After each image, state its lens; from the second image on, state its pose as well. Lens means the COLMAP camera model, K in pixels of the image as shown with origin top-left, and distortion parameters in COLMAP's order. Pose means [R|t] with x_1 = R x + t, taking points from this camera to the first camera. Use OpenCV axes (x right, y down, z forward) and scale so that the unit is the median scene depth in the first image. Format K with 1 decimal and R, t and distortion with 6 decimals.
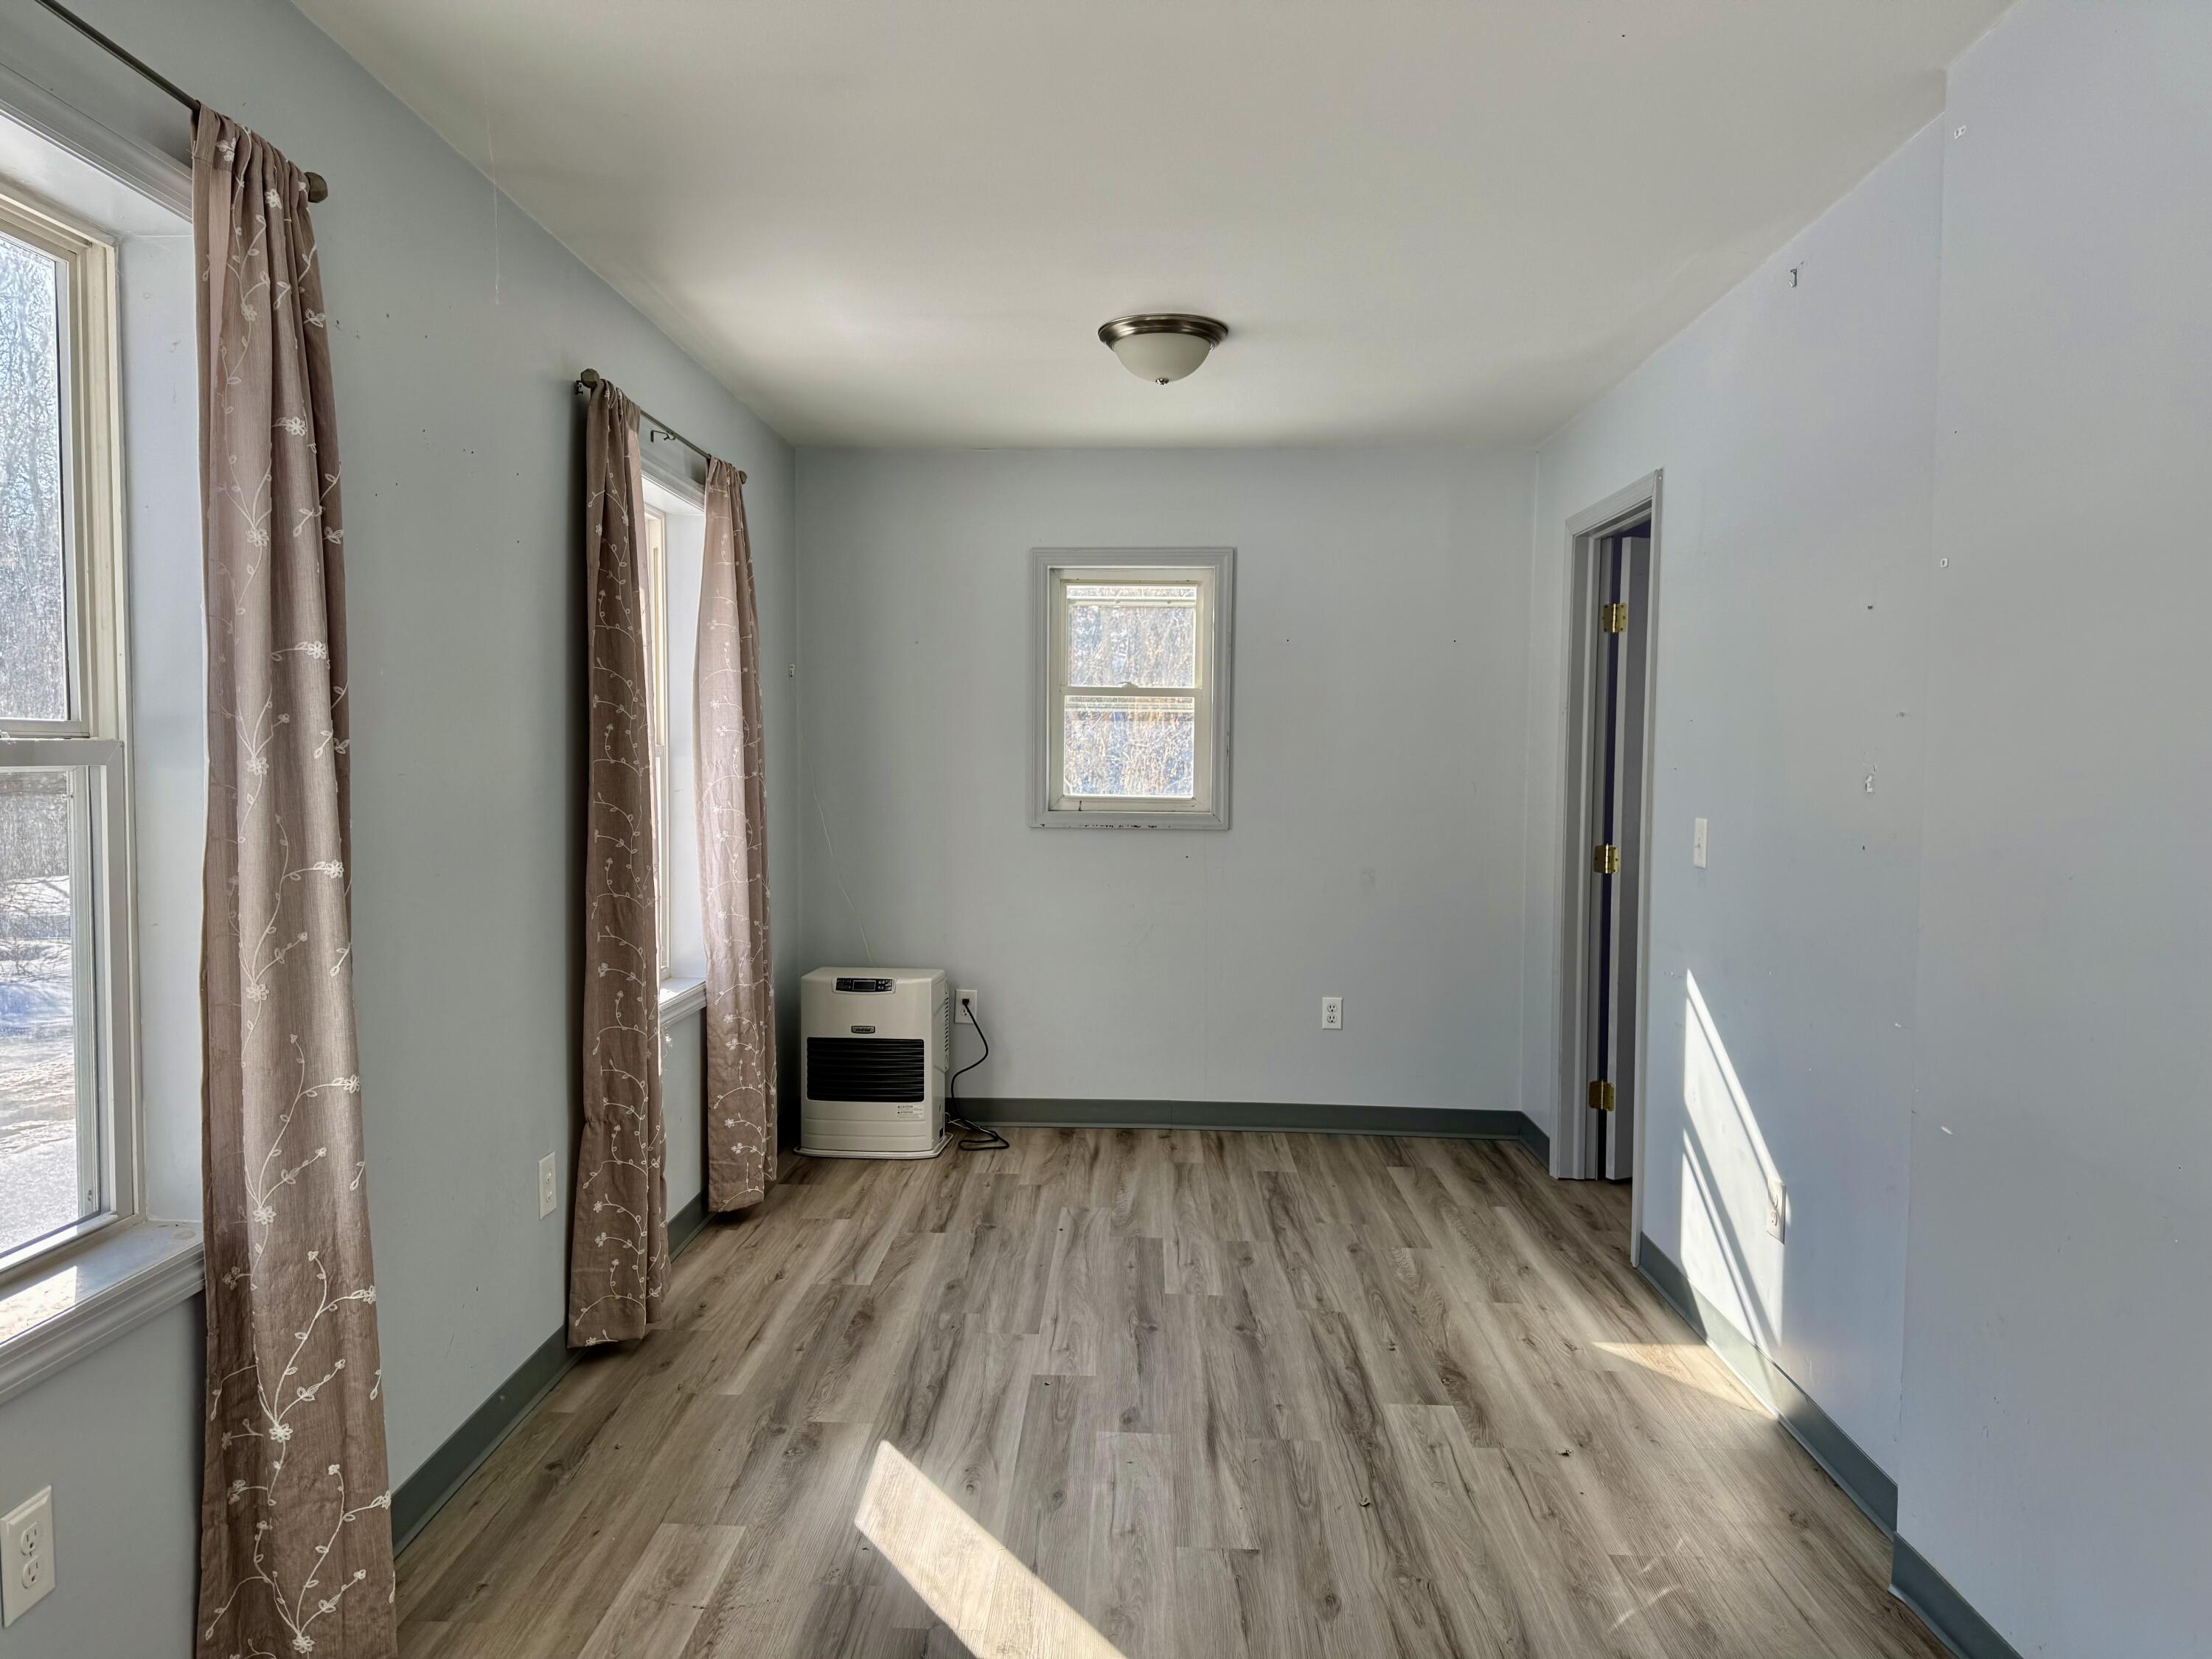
lens RADIAL K [[1531.2, 0, 1100.0], [0, 1531.2, 821.6], [0, 0, 1]] dist [0.027472, -0.069950]
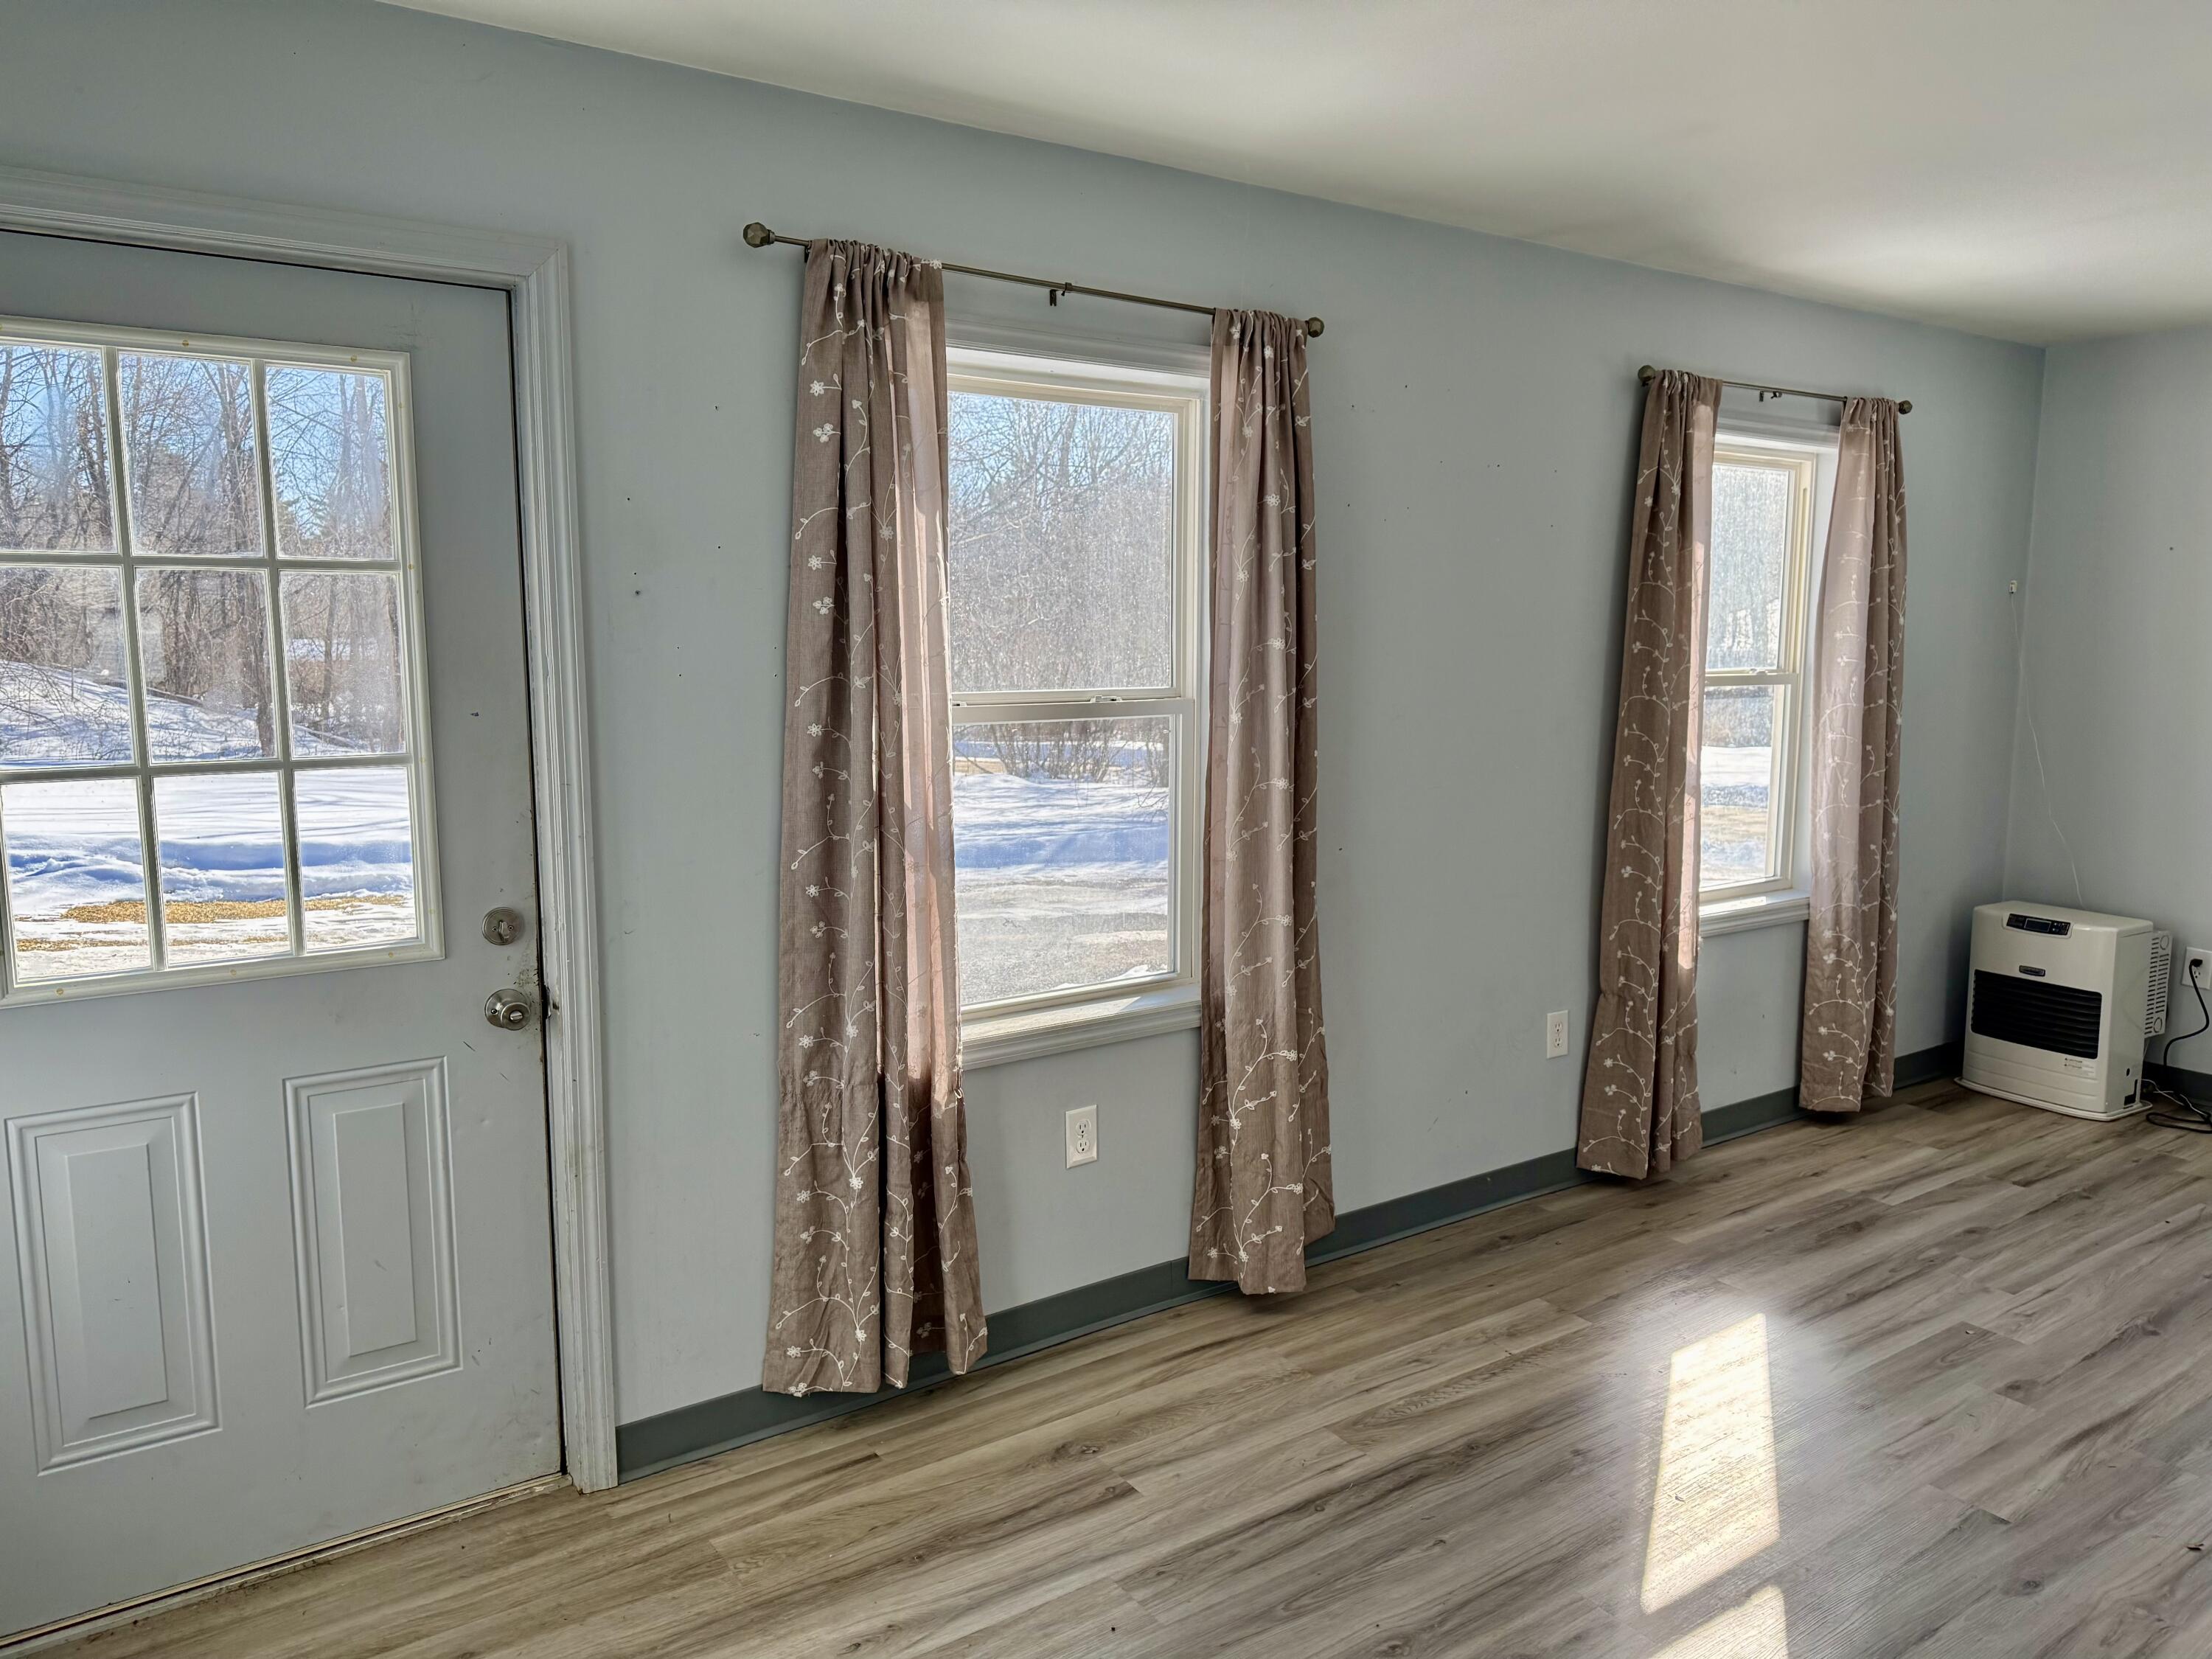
lens RADIAL K [[1548.7, 0, 1092.6], [0, 1548.7, 824.8], [0, 0, 1]] dist [0.031135, -0.040341]
pose [[0.585644, 0.099255, -0.804468, 0.364486], [-0.031918, 0.994529, 0.099469, -0.042995], [0.809940, -0.032576, 0.585608, -0.048087]]
